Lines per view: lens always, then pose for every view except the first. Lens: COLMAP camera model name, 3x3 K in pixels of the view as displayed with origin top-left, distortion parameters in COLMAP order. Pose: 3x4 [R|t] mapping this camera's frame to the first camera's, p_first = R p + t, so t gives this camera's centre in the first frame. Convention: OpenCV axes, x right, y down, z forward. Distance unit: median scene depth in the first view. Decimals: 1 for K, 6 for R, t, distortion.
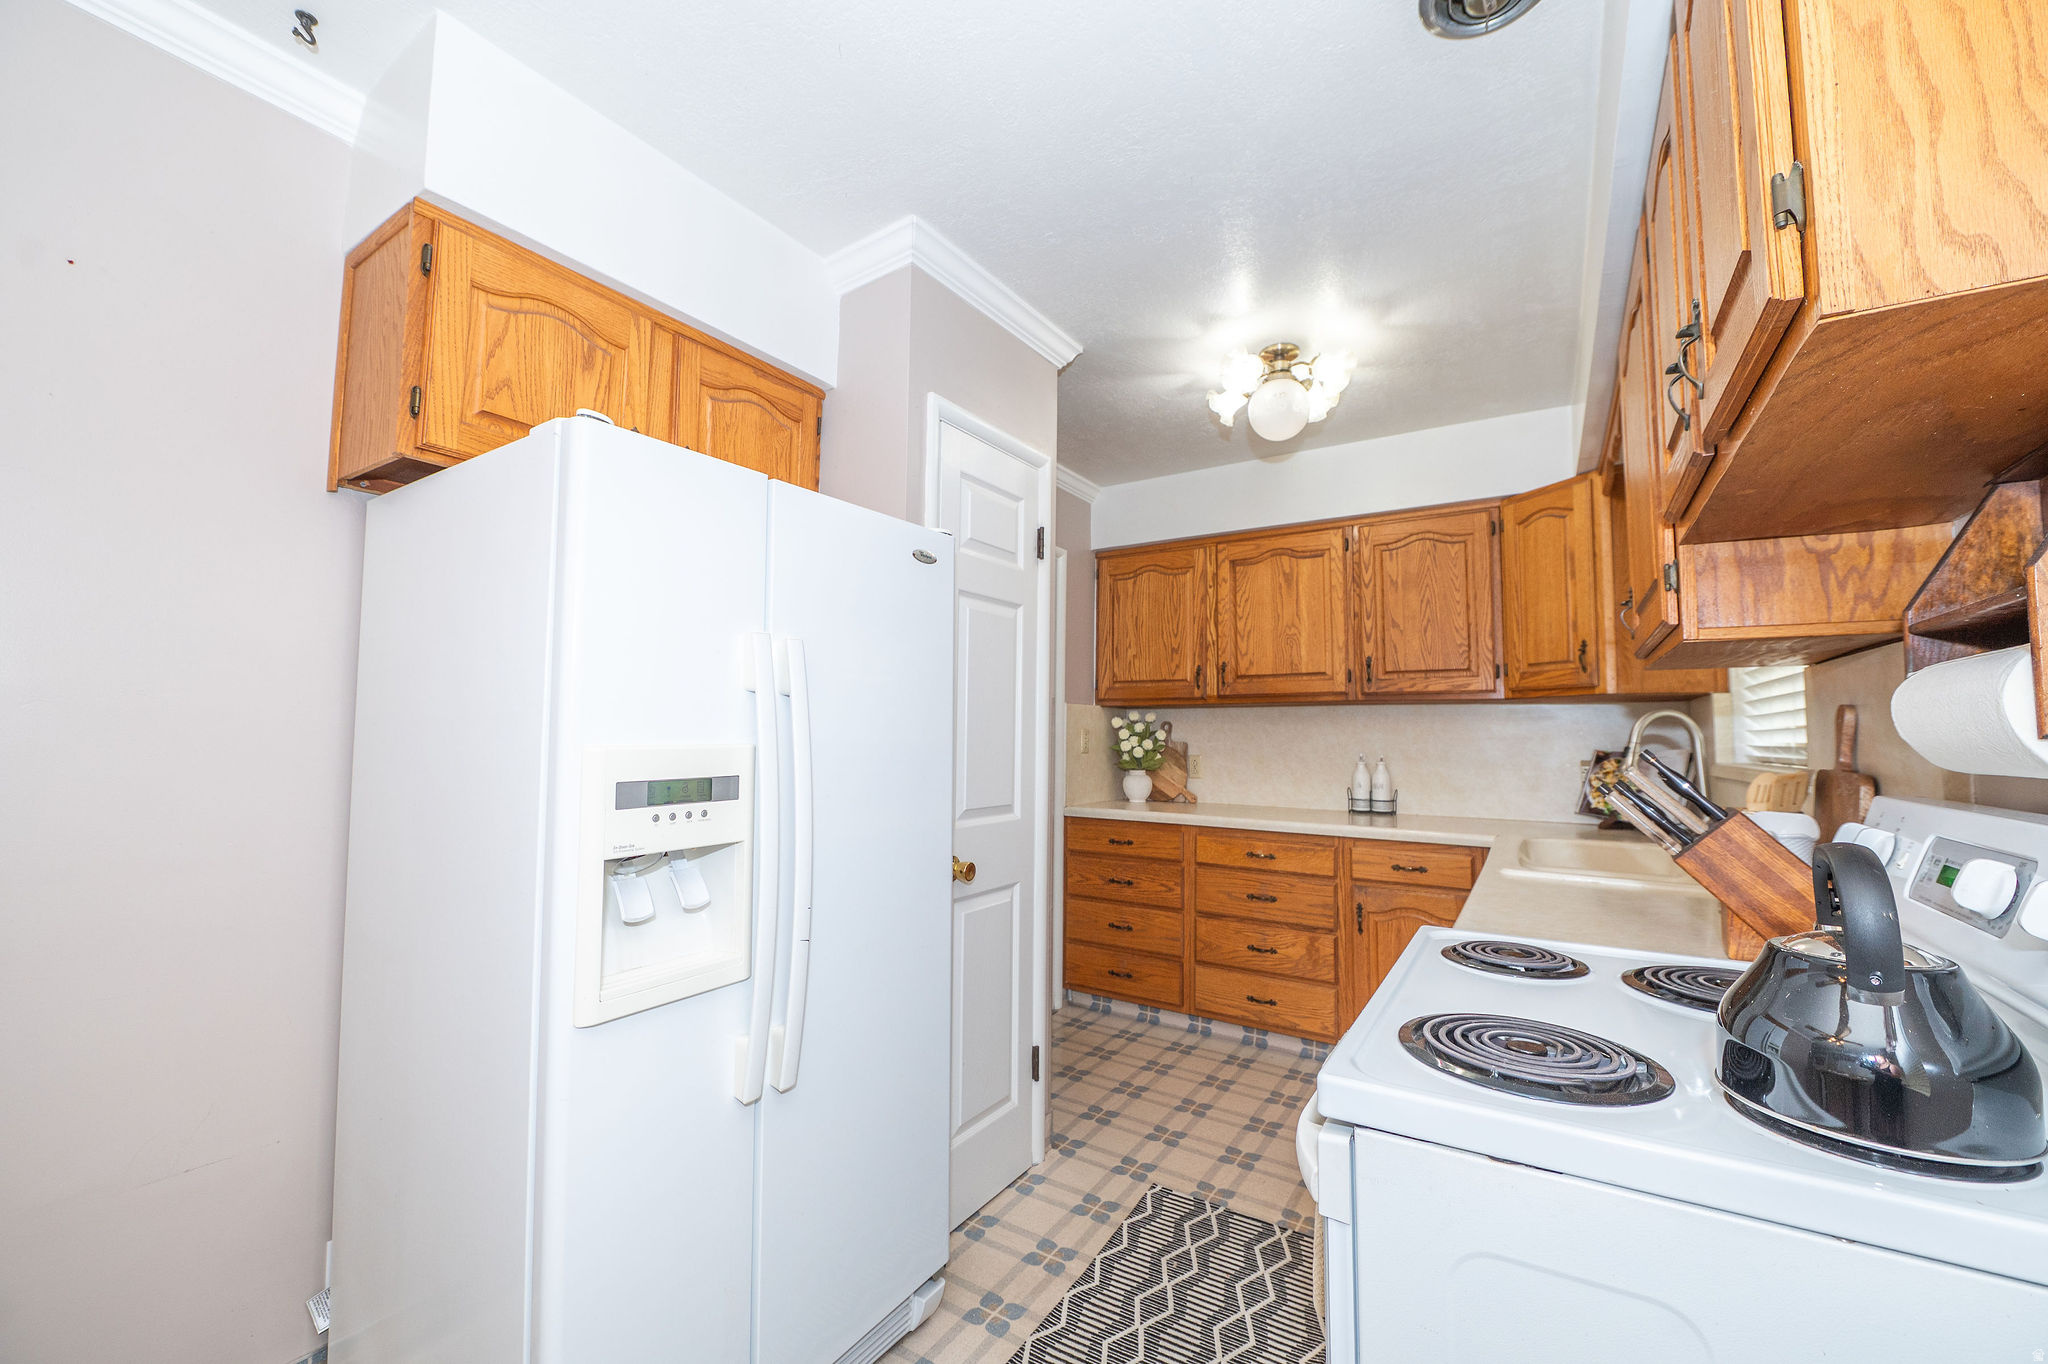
lens RADIAL K [[813.6, 0, 1016.5], [0, 813.6, 676.6], [0, 0, 1]] dist [-0.012068, -0.000050]
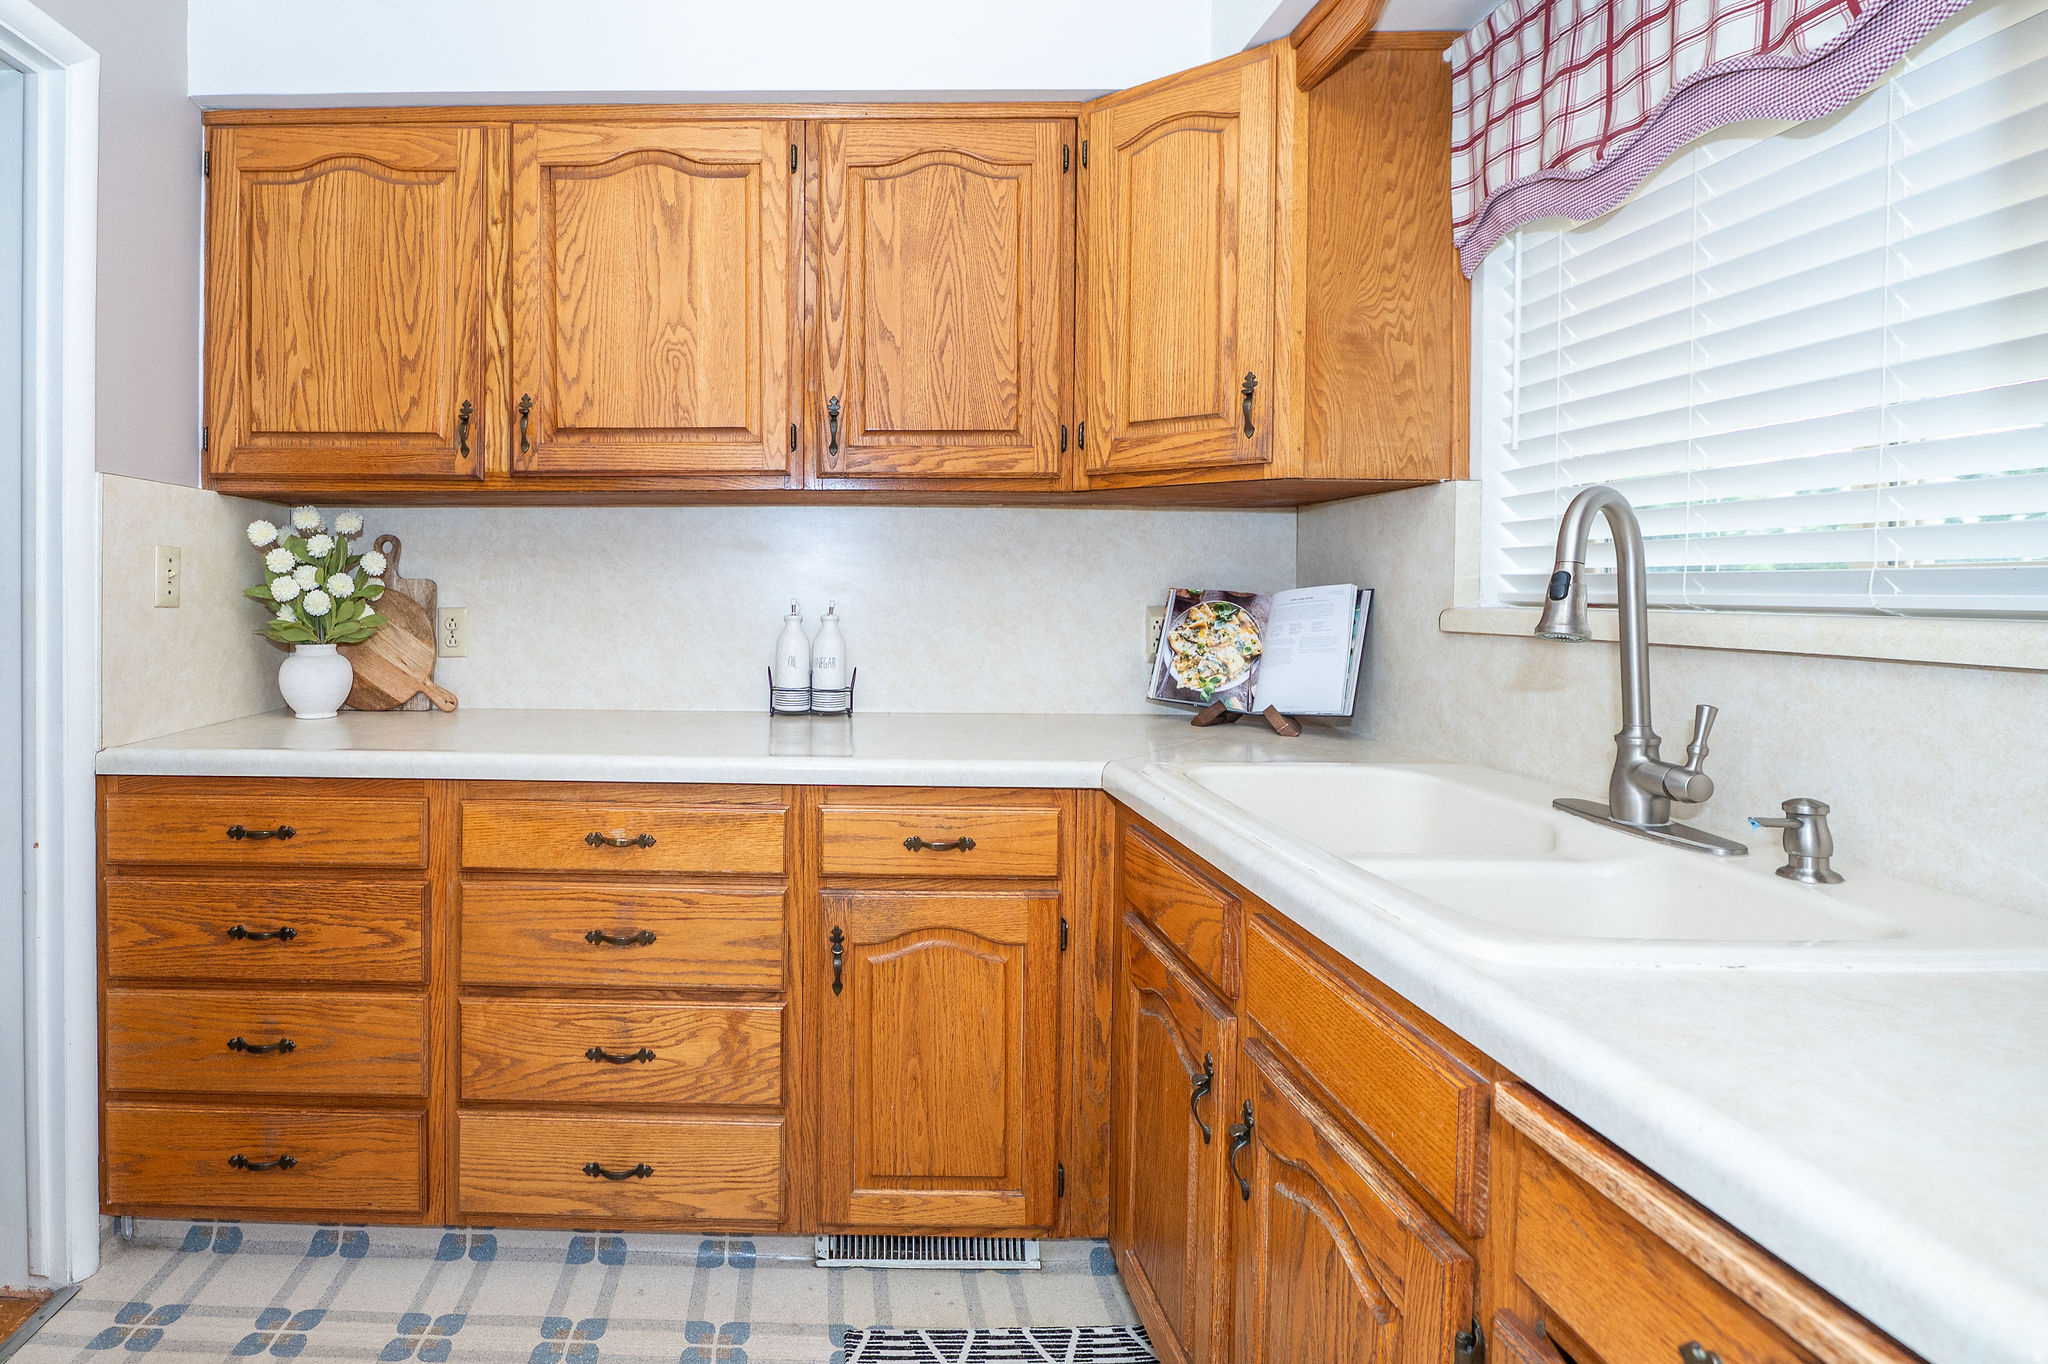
lens RADIAL K [[1030.1, 0, 815.2], [0, 1030.1, 601.4], [0, 0, 1]] dist [-0.012957, -0.000134]
pose [[0.842090, -0.012922, 0.539182, 0.099741], [-0.036262, 0.996094, 0.080506, 0.049275], [-0.538117, -0.087345, 0.838332, 0.511340]]
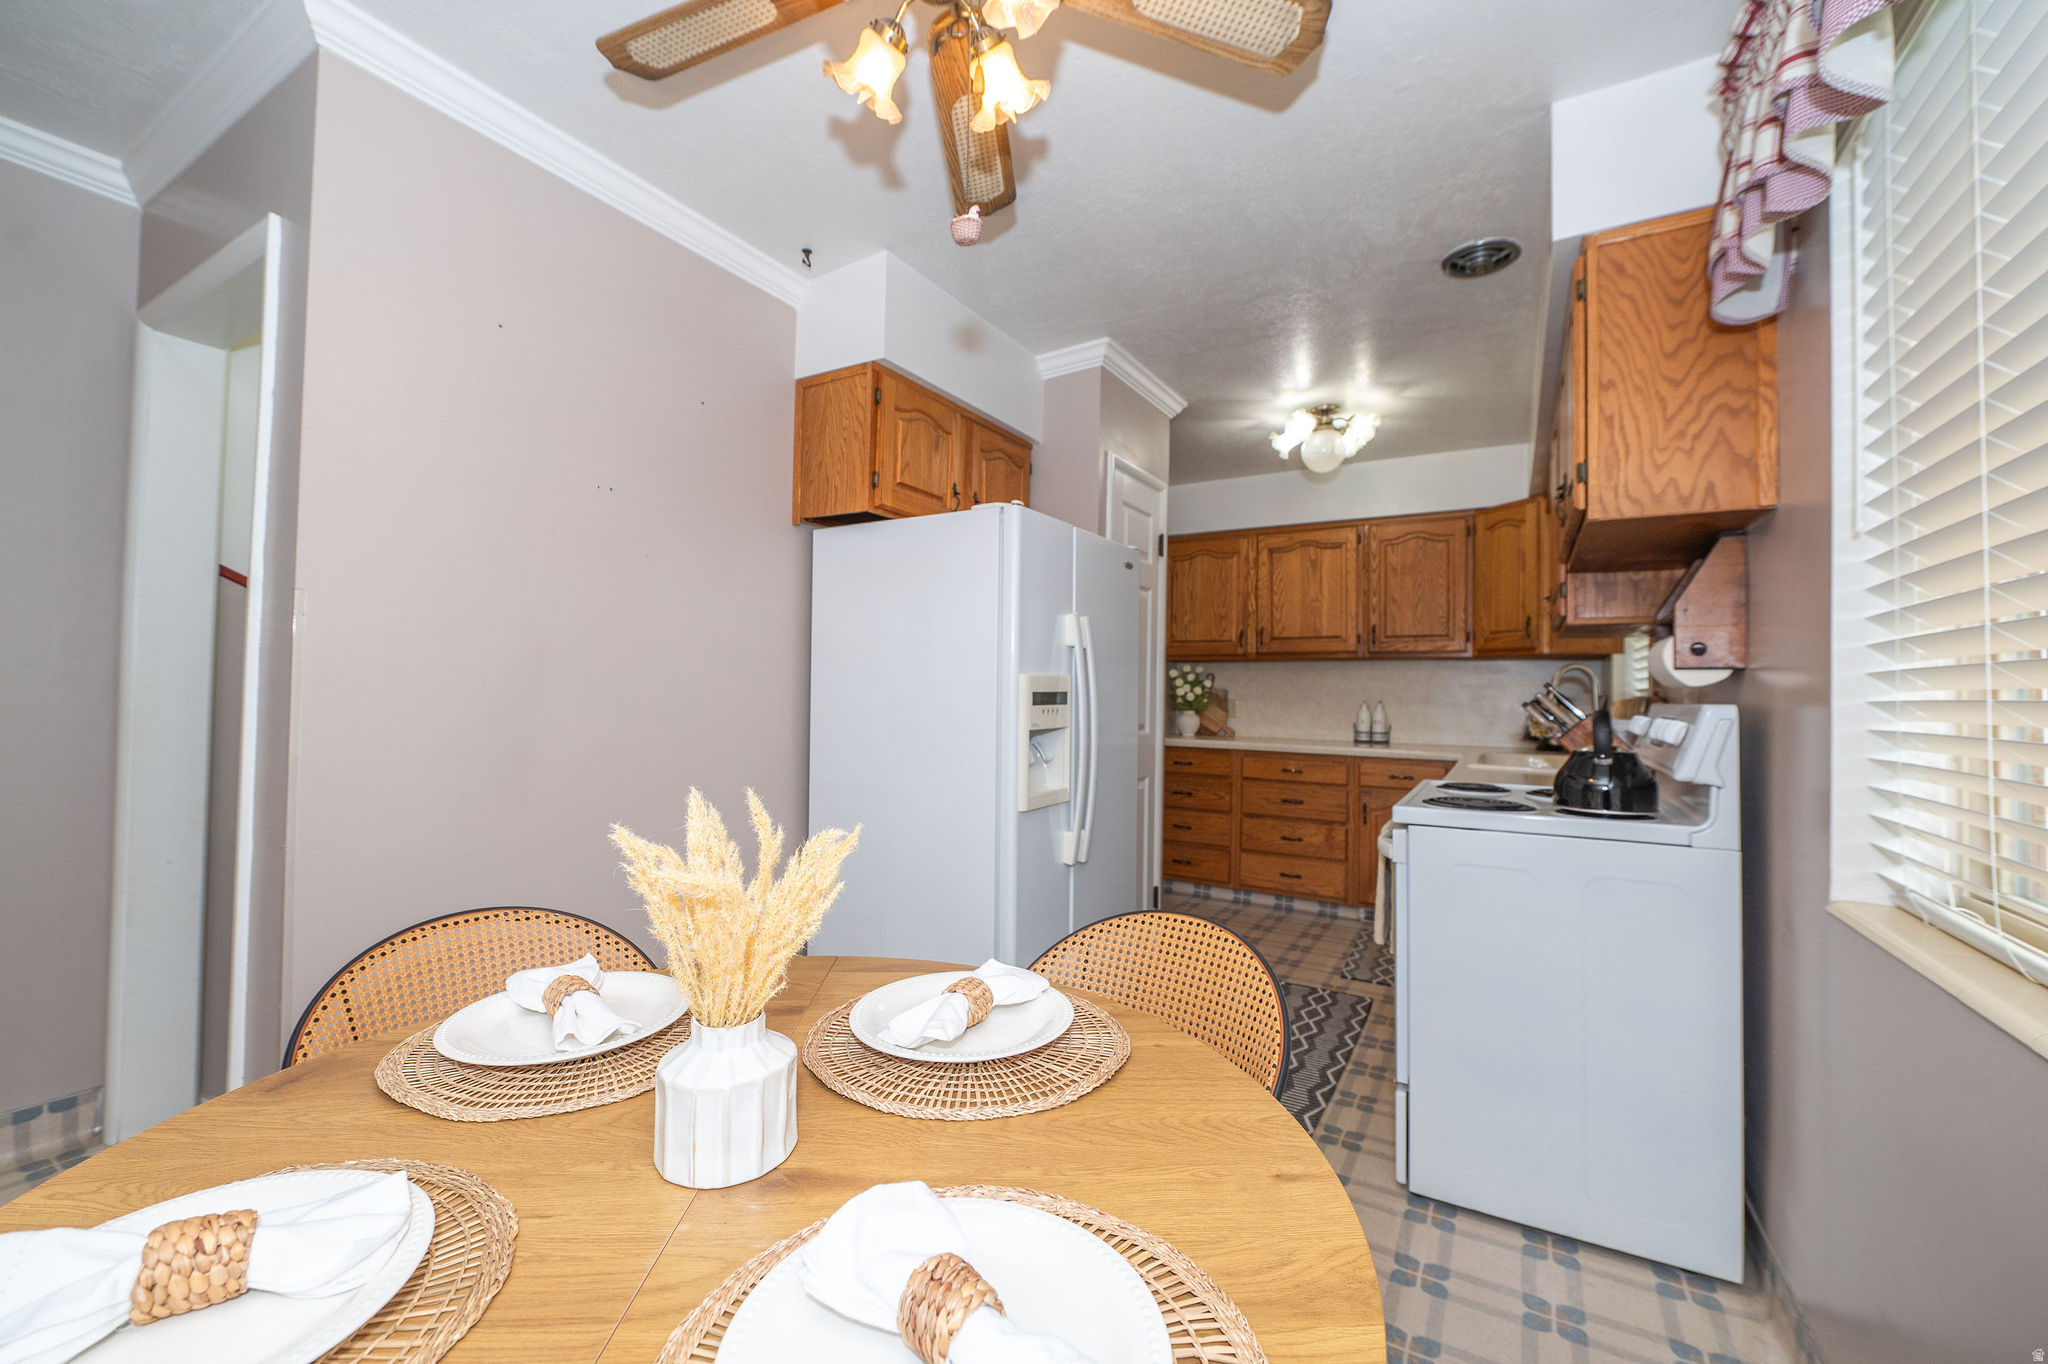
lens RADIAL K [[813.6, 0, 1020.9], [0, 813.6, 672.4], [0, 0, 1]] dist [-0.012068, -0.000050]
pose [[0.999347, 0.008704, 0.035069, -0.204632], [-0.010376, 0.998805, 0.047767, -0.004128], [-0.034611, -0.048099, 0.998243, -0.337366]]
